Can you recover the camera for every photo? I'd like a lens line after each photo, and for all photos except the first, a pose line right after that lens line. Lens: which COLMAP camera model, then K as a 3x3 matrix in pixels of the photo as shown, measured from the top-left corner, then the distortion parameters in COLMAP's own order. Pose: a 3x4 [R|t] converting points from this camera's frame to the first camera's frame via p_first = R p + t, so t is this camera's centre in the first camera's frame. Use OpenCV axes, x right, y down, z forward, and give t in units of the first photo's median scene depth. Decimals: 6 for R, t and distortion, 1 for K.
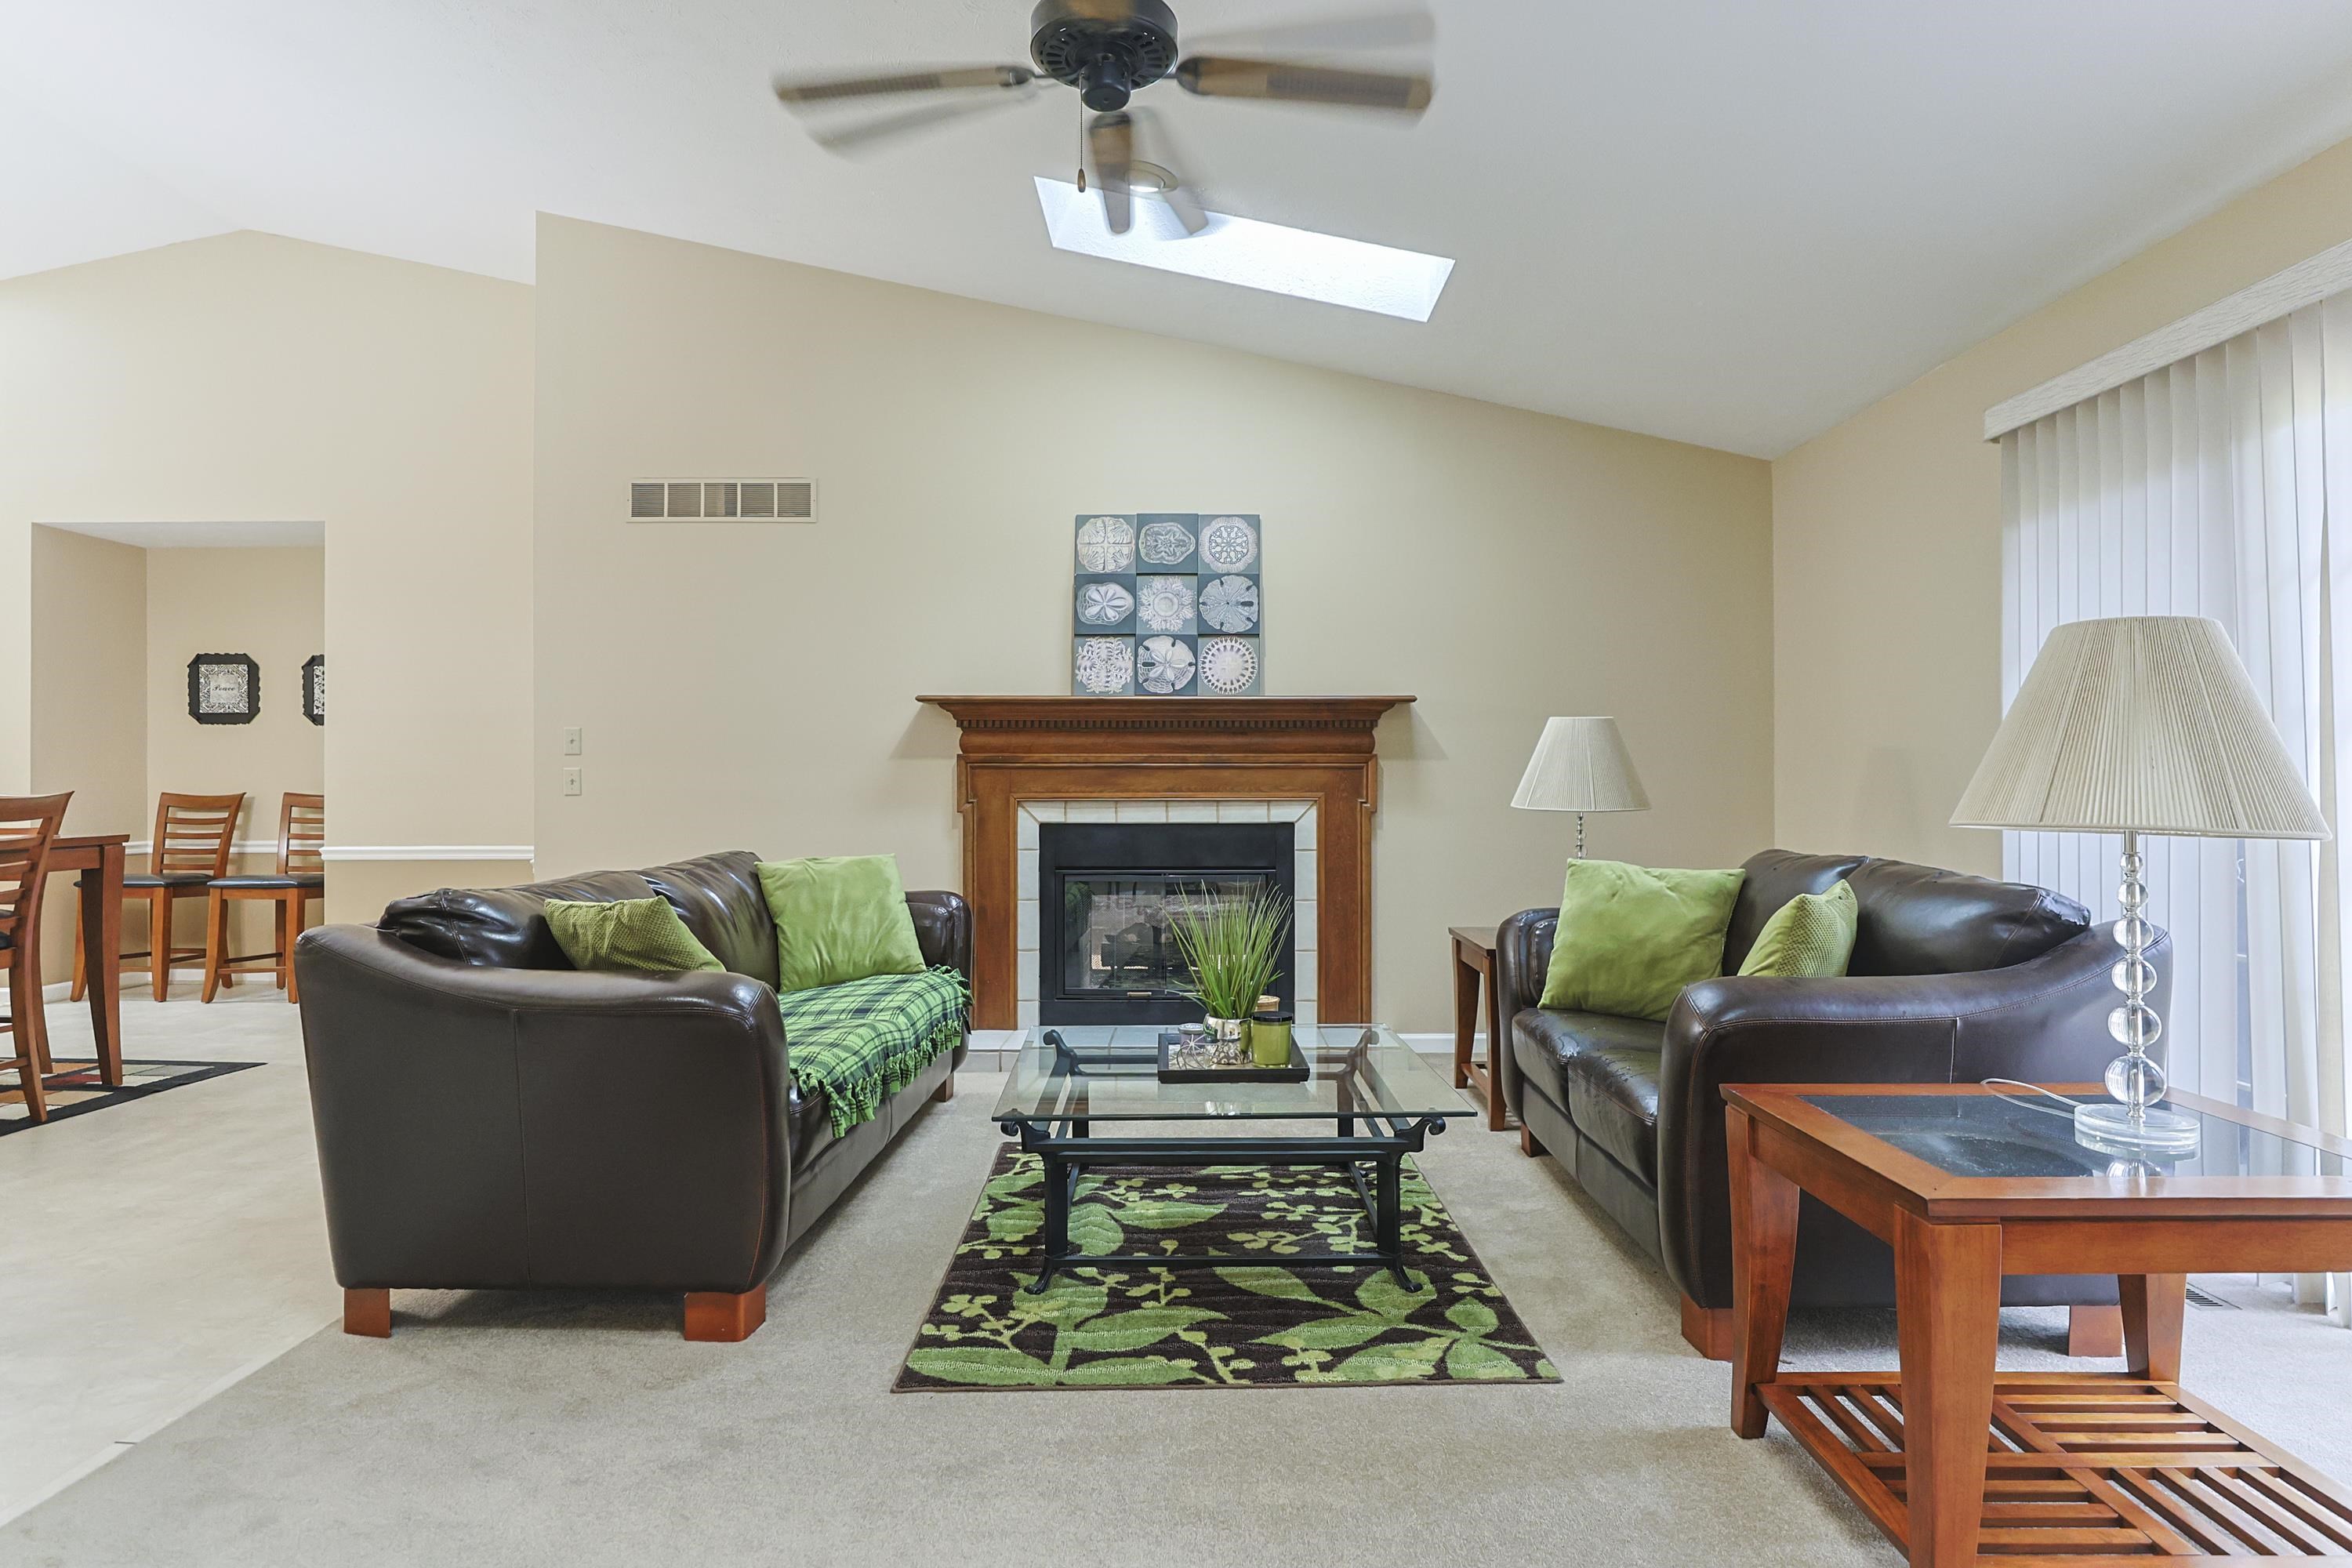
lens RADIAL K [[1297.6, 0, 1185.0], [0, 1297.6, 785.4], [0, 0, 1]] dist [-0.018005, -0.000281]
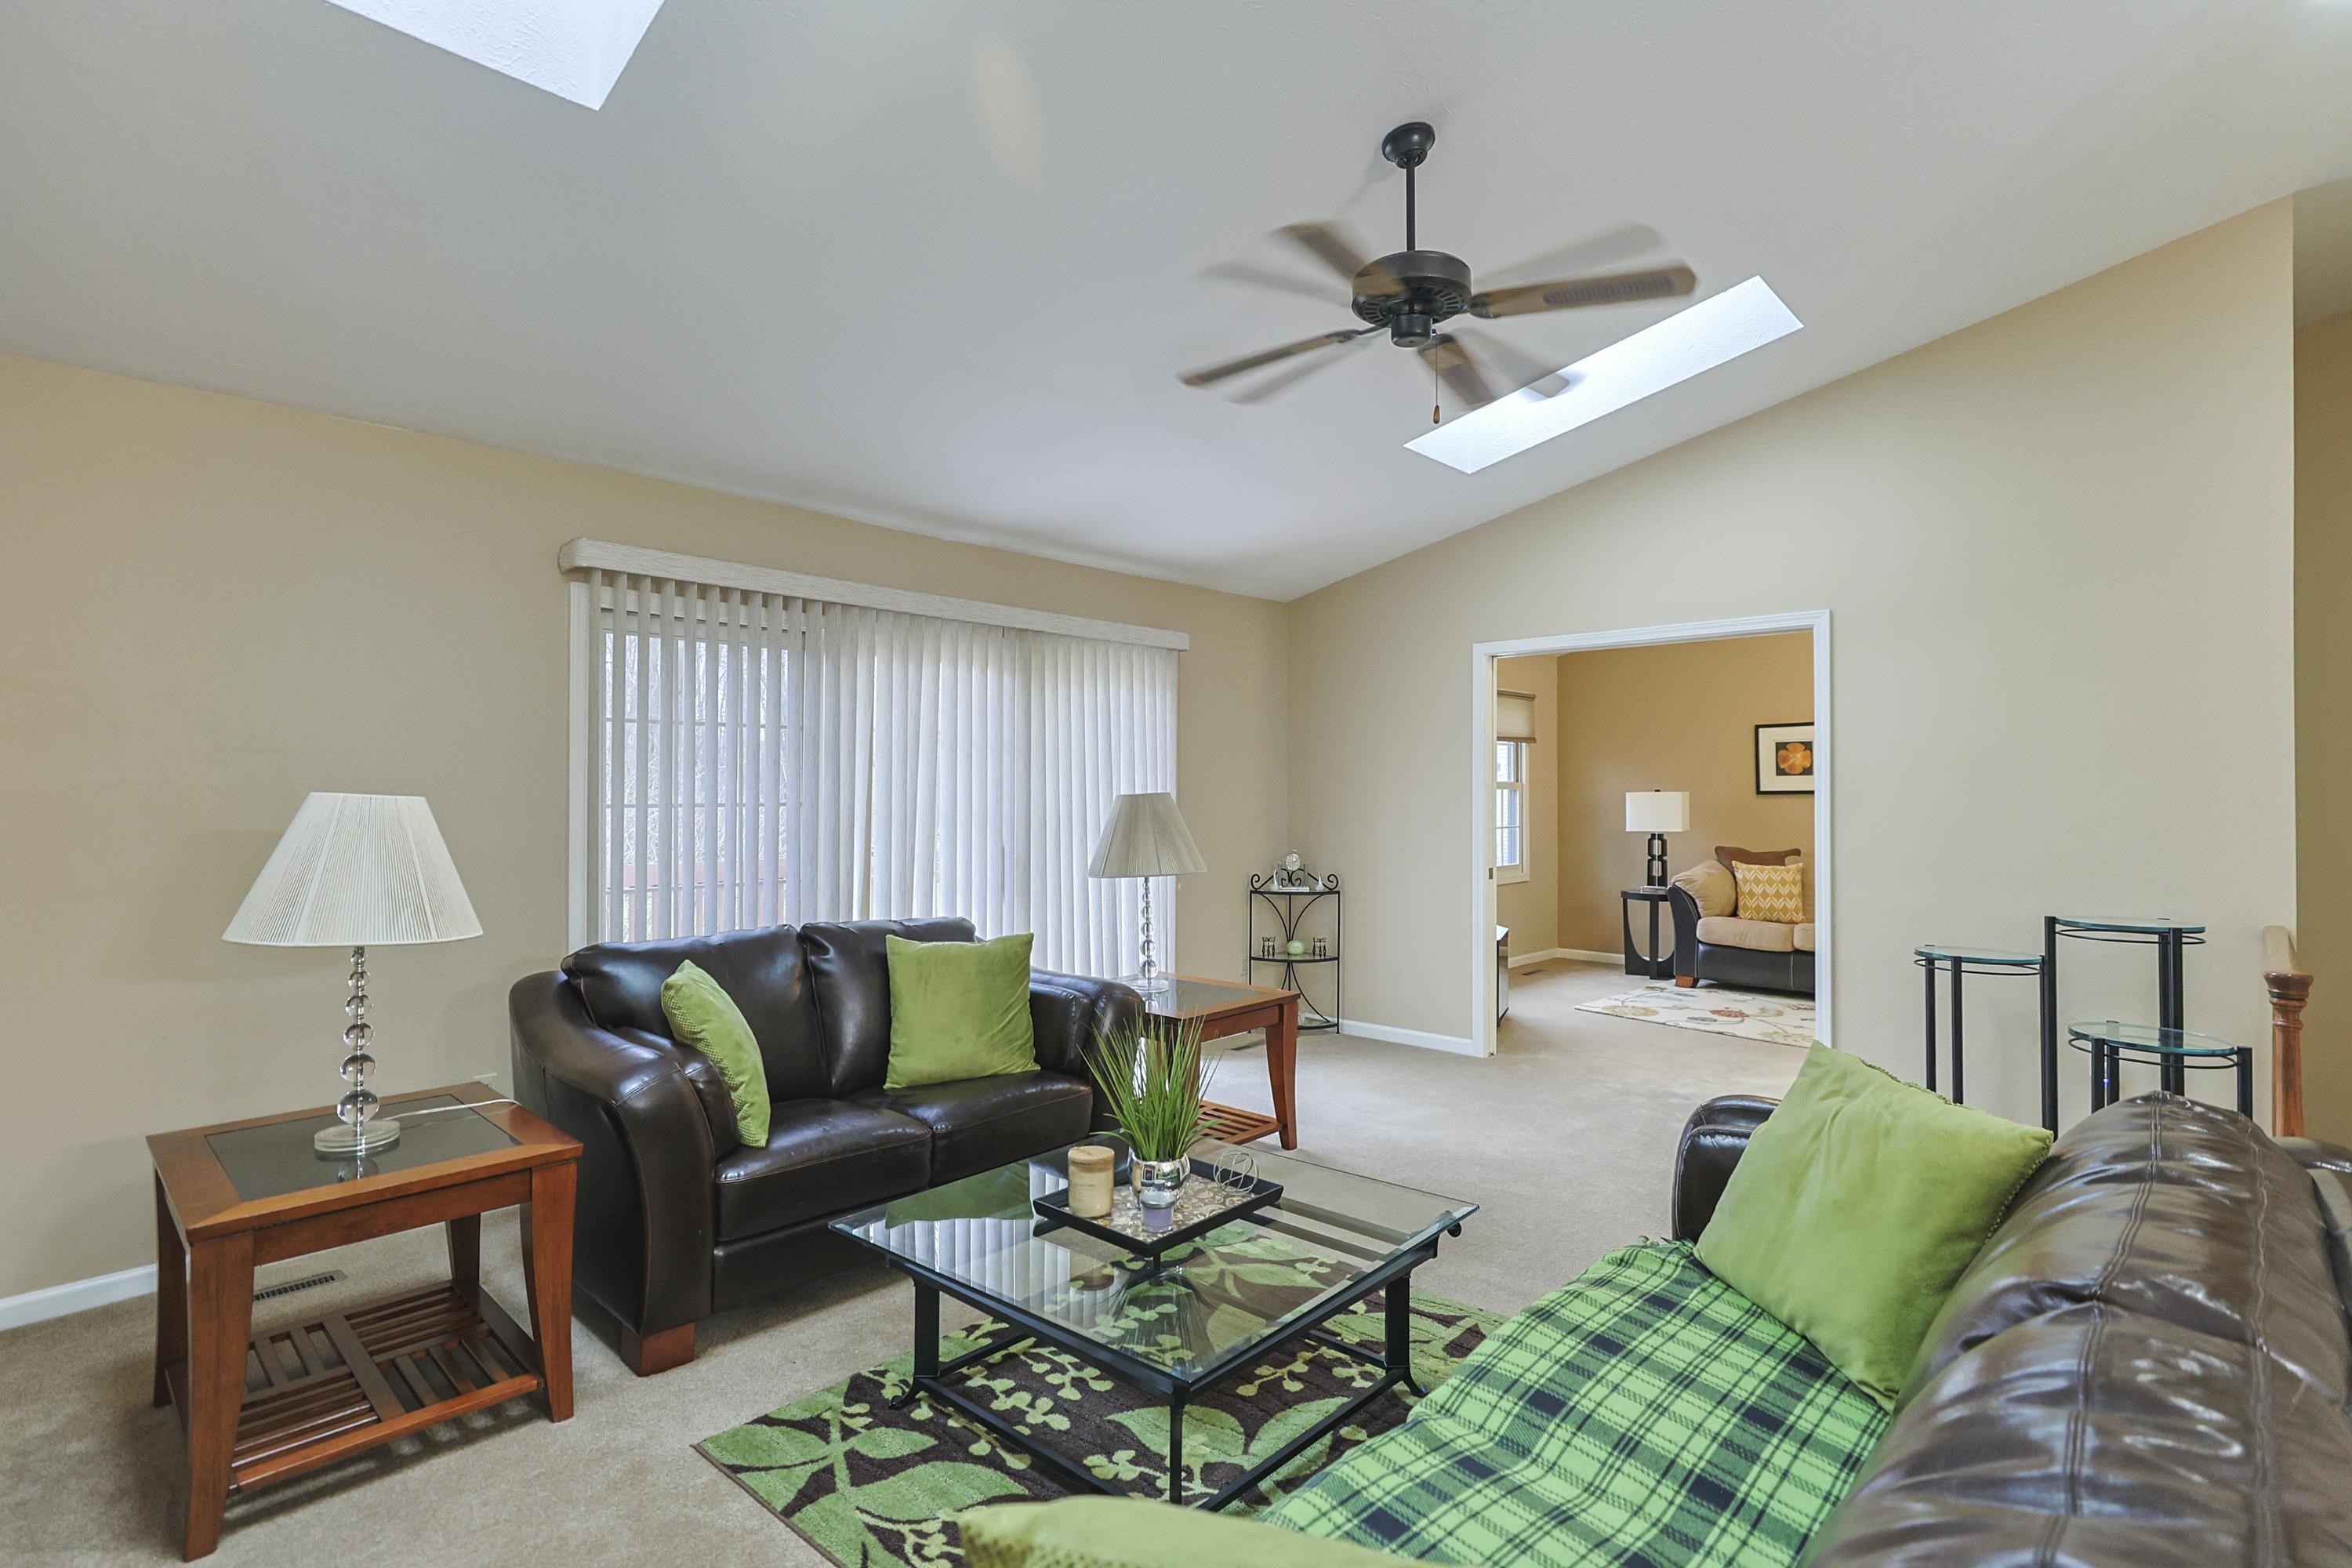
lens RADIAL K [[1137.2, 0, 1176.9], [0, 1137.2, 777.5], [0, 0, 1]] dist [-0.012587, 0.007077]
pose [[-0.738099, 0.013088, 0.674566, -0.591451], [0.002831, 0.999863, -0.016302, -0.084429], [-0.674687, -0.010123, -0.738035, 1.816316]]
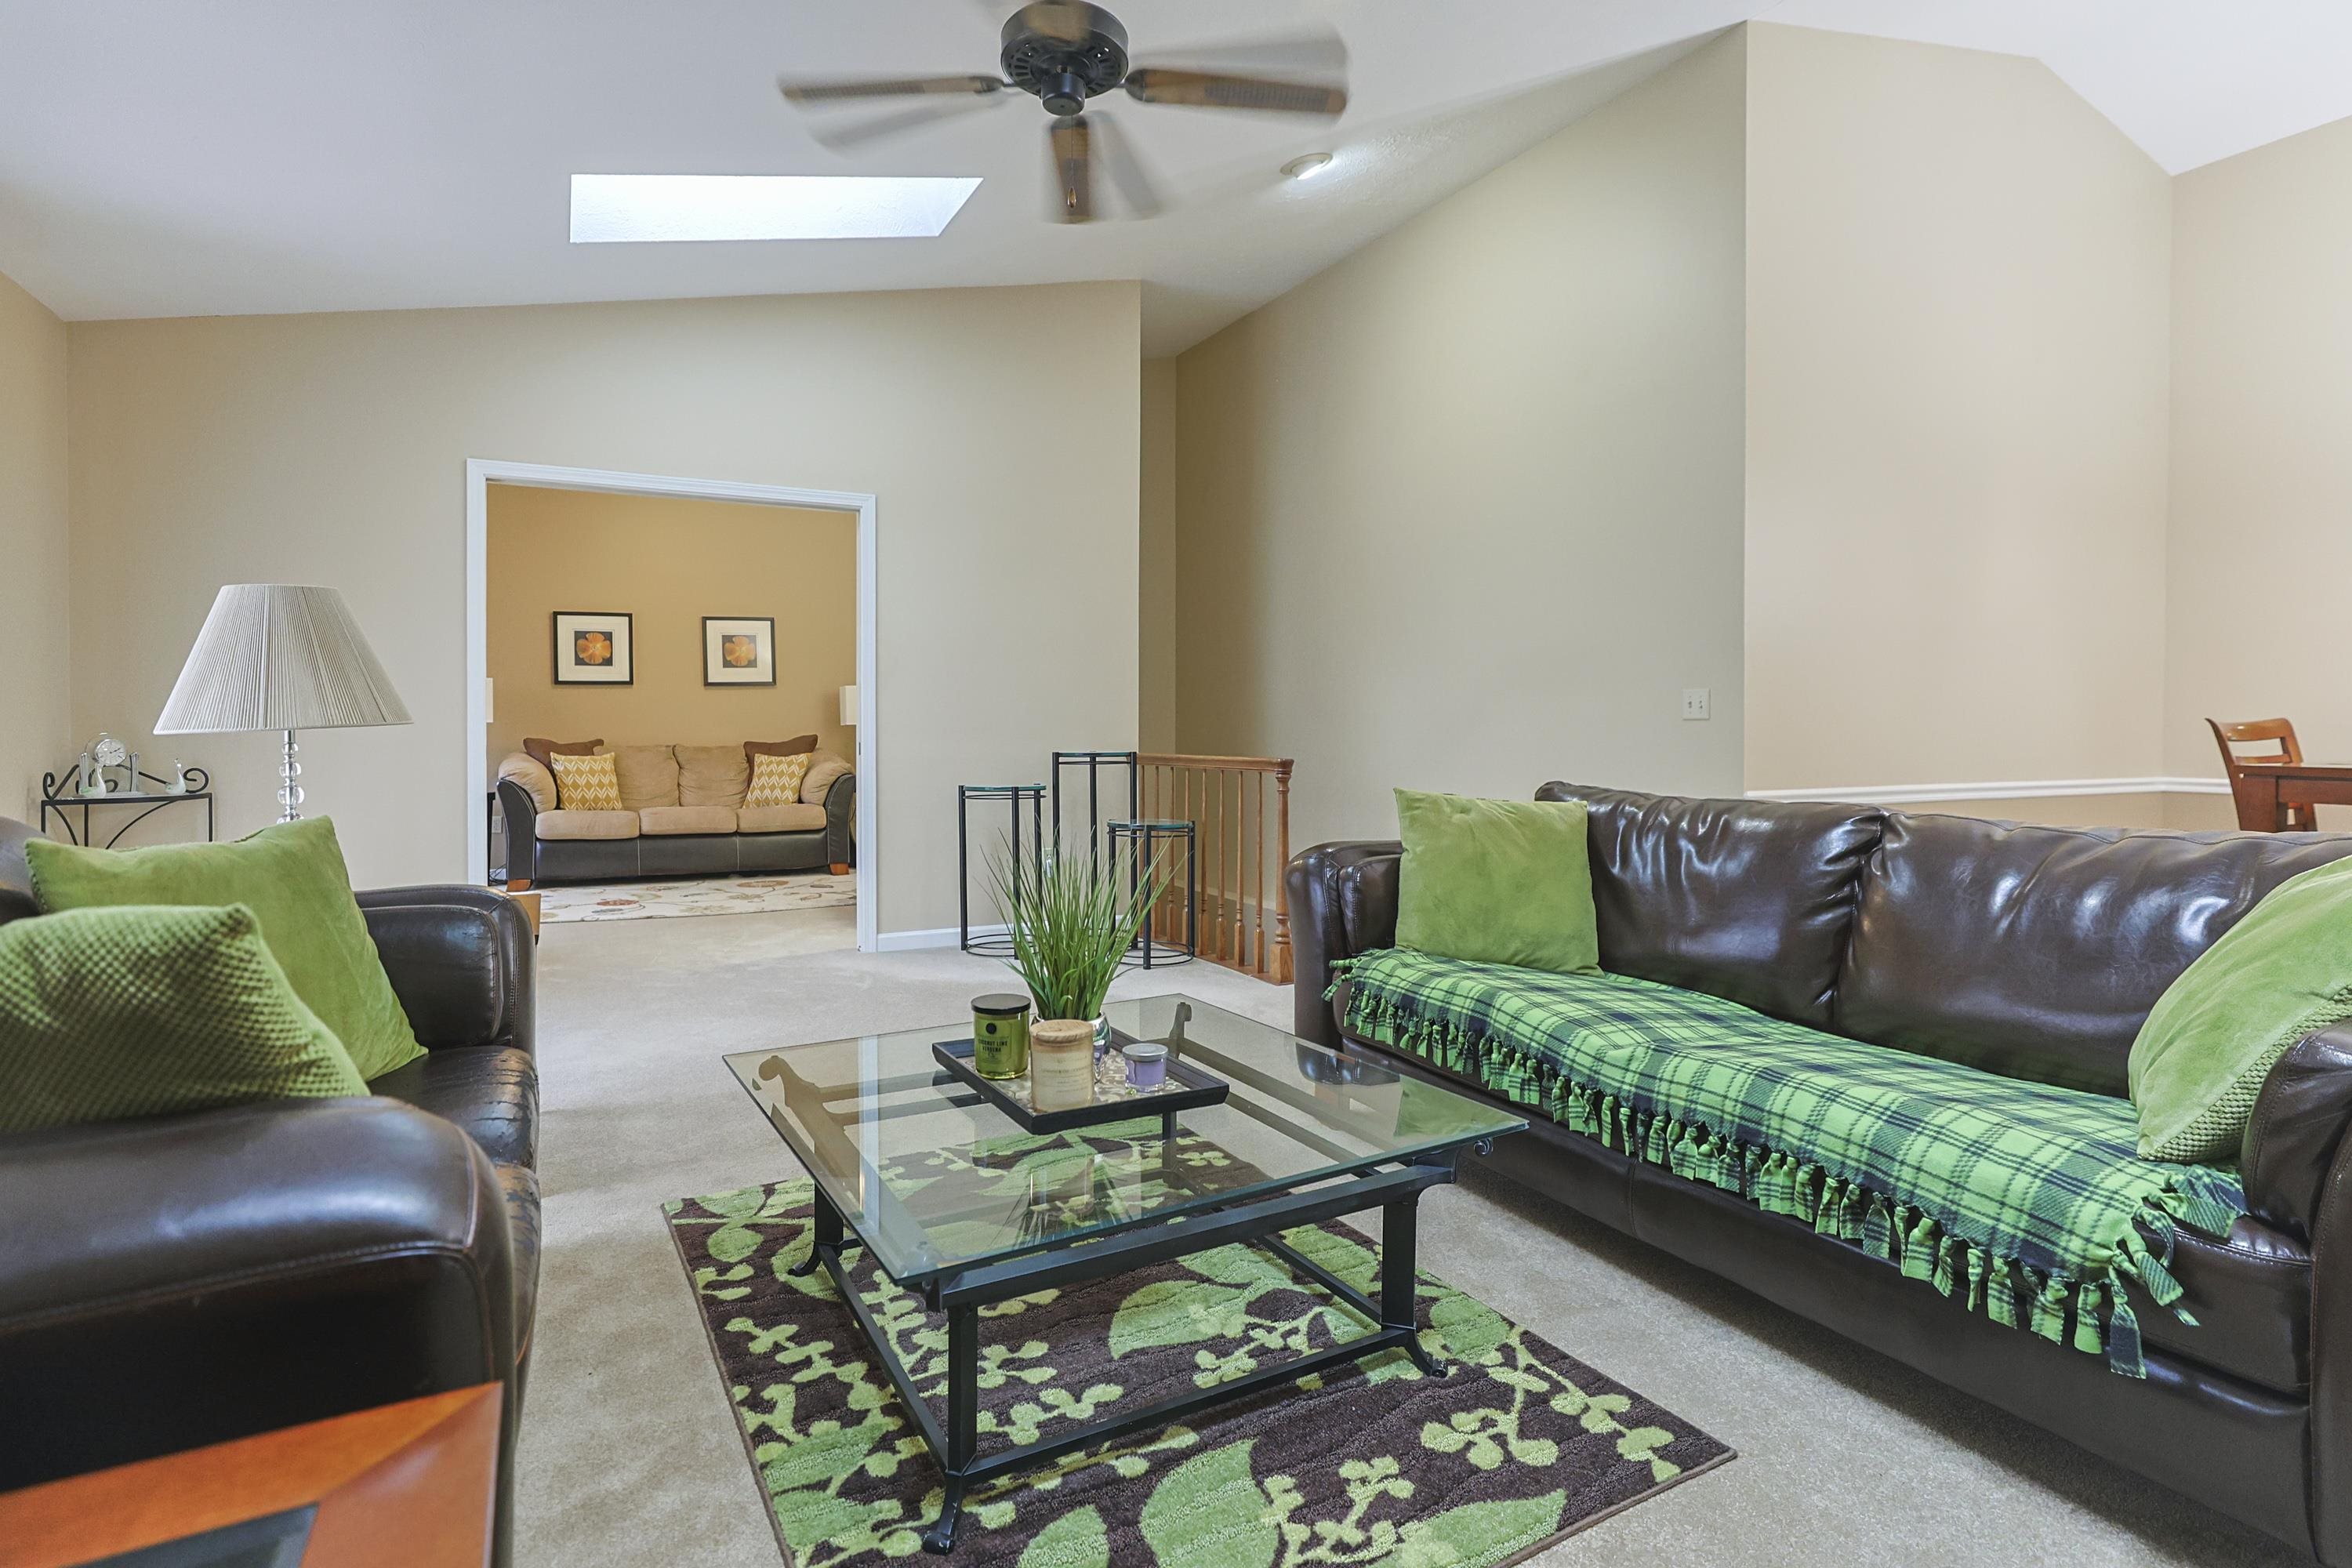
lens RADIAL K [[1137.2, 0, 1142.6], [0, 1137.2, 738.7], [0, 0, 1]] dist [-0.012587, 0.007077]
pose [[-0.880333, 0.009985, -0.474250, 0.333405], [0.005012, 0.999918, 0.011748, 0.024583], [0.474329, 0.007965, -0.880312, 1.791323]]
